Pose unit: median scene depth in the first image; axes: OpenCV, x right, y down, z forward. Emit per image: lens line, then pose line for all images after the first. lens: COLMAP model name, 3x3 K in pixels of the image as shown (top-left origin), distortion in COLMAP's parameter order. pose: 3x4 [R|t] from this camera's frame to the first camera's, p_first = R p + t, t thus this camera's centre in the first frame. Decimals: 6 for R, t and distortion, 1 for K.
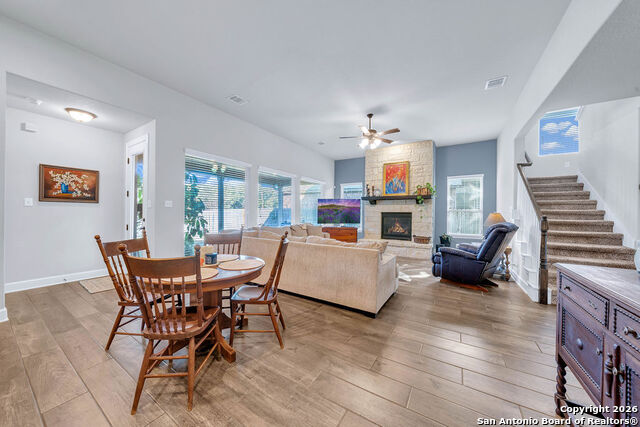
lens RADIAL K [[219.1, 0, 318.1], [0, 219.1, 215.5], [0, 0, 1]] dist [-0.006472, -0.000432]
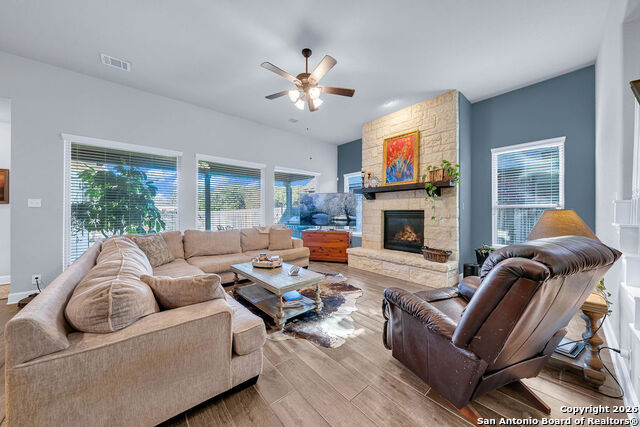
lens RADIAL K [[219.1, 0, 317.6], [0, 219.1, 212.5], [0, 0, 1]] dist [-0.006472, -0.000432]
pose [[0.958830, -0.008248, -0.283862, 0.301266], [0.005382, 0.999926, -0.010876, -0.001514], [0.283931, 0.008900, 0.958803, 0.293941]]
